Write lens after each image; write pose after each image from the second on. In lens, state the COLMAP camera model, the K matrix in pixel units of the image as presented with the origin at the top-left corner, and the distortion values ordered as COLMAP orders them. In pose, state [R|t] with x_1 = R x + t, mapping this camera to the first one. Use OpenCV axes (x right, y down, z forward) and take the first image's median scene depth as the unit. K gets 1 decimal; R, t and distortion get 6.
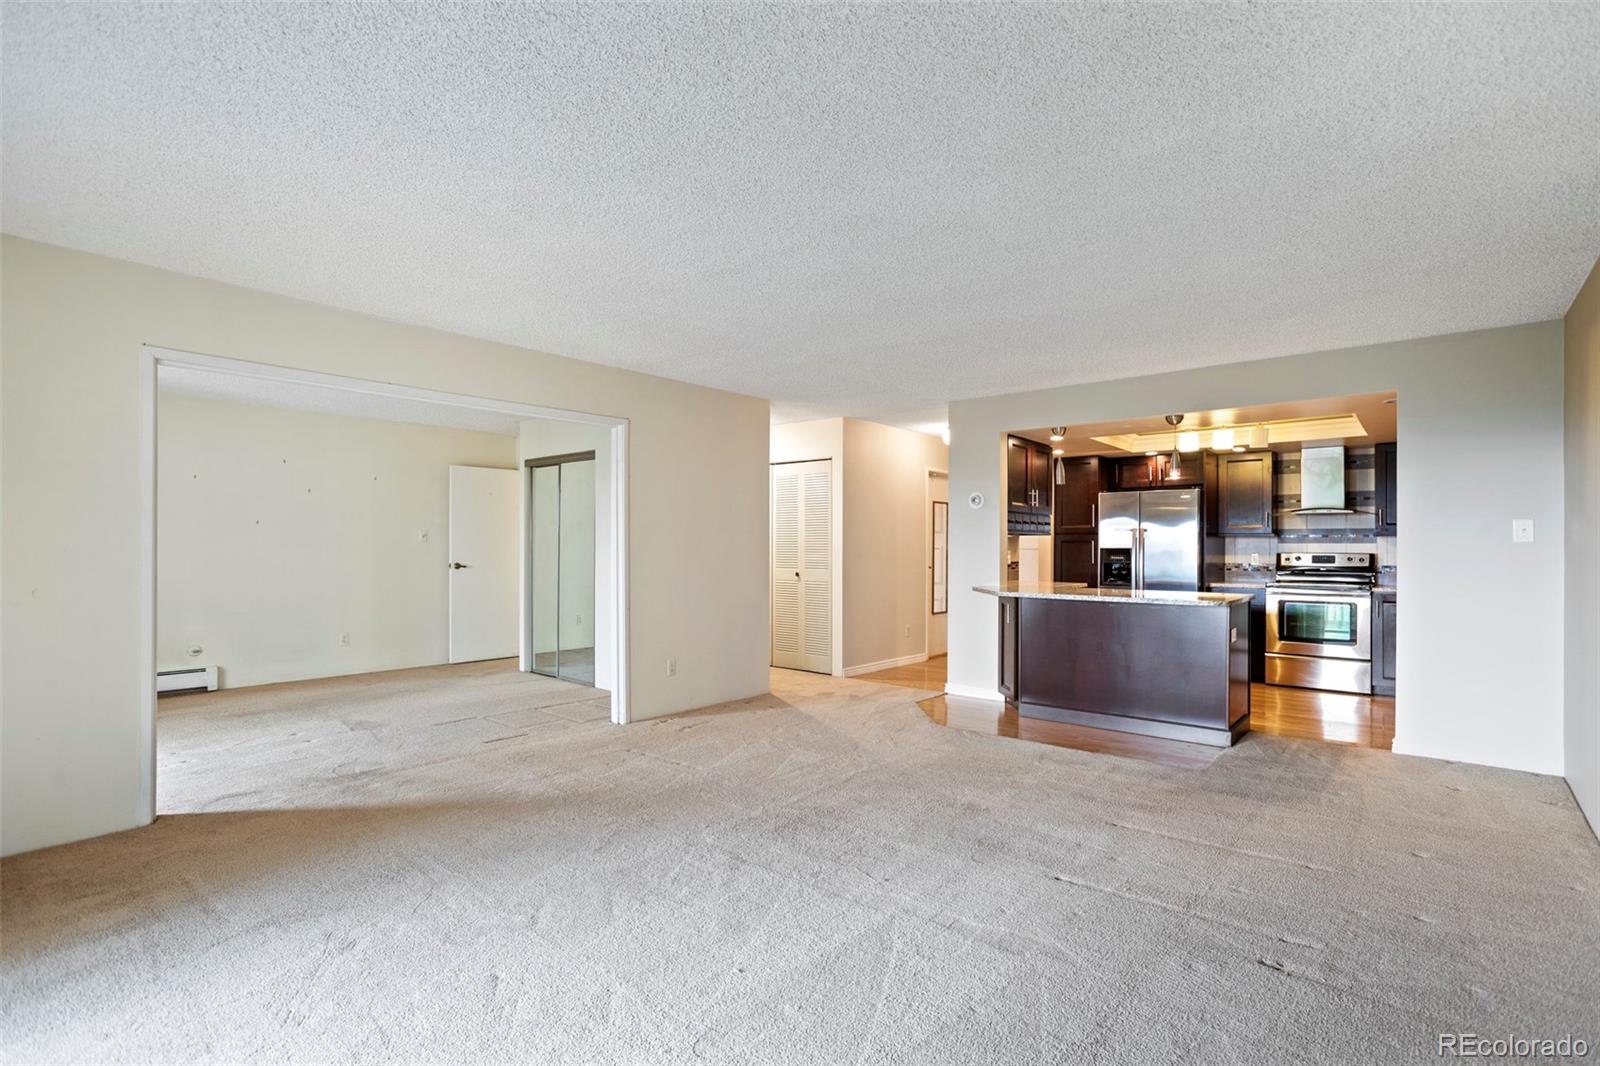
lens RADIAL K [[744.7, 0, 805.7], [0, 744.7, 541.1], [0, 0, 1]] dist [-0.050940, 0.028061]
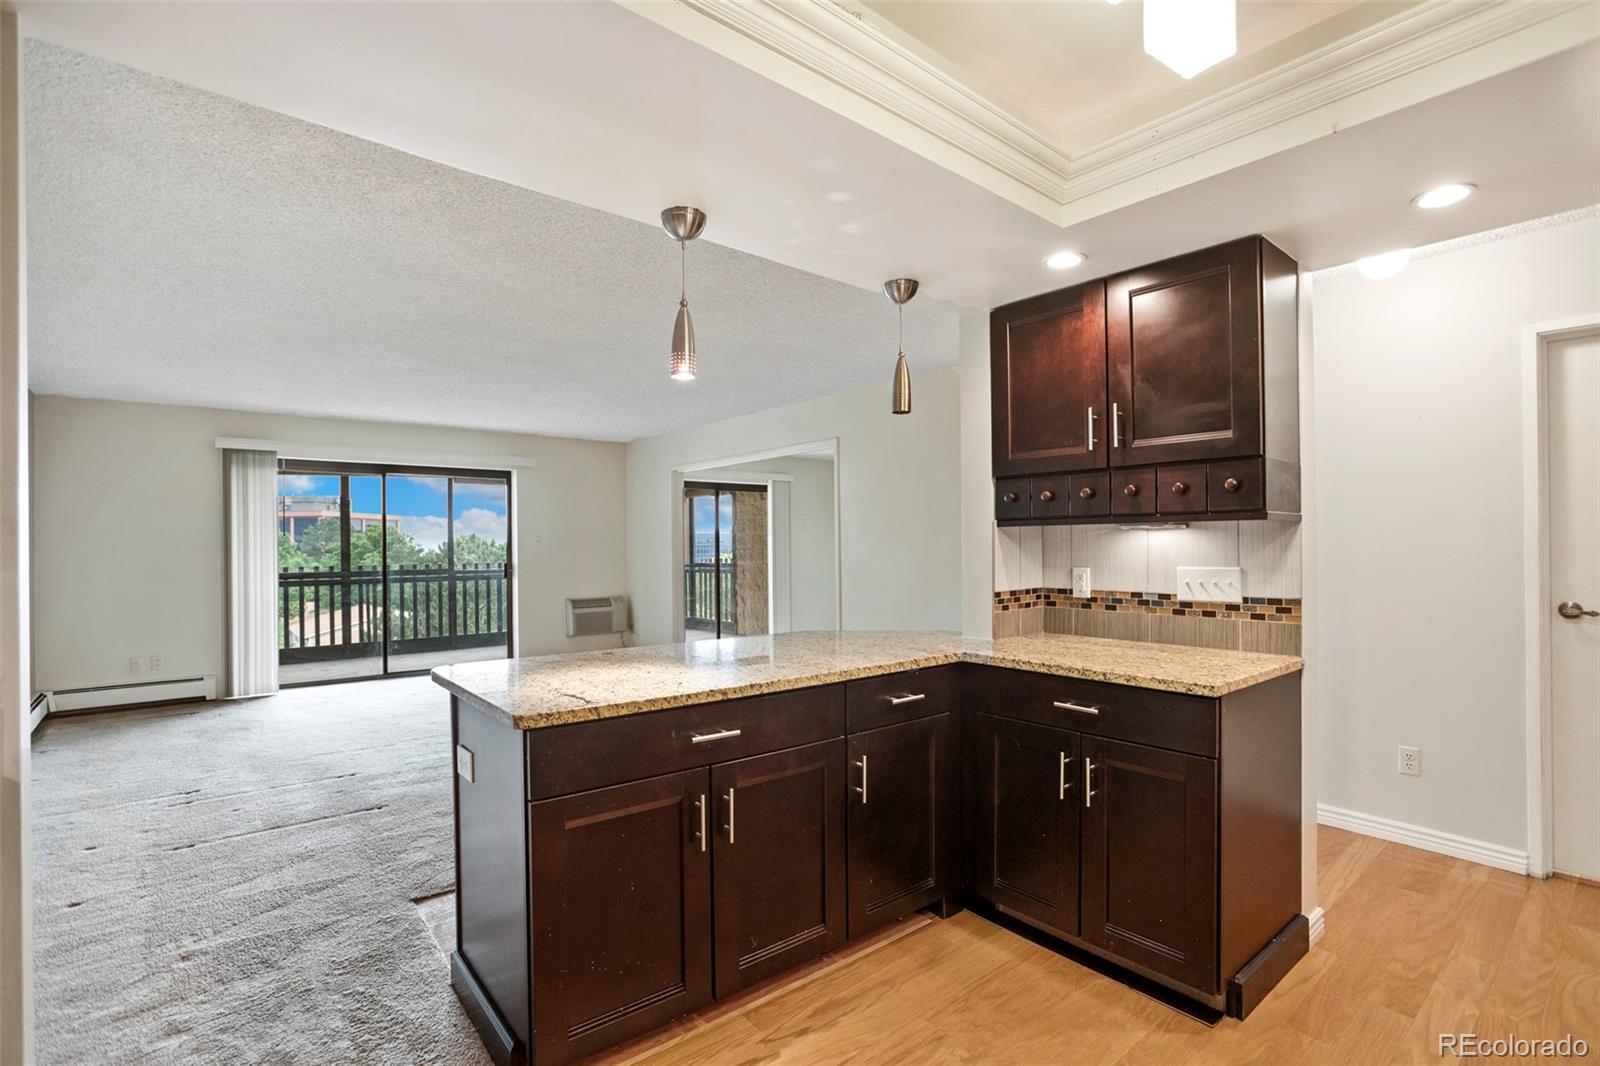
lens RADIAL K [[744.7, 0, 805.7], [0, 744.7, 541.1], [0, 0, 1]] dist [-0.050940, 0.028061]
pose [[-0.166789, -0.005669, -0.985976, 0.663065], [0.013902, 0.999871, -0.008101, 0.001240], [0.985895, -0.015058, -0.166688, 0.858630]]
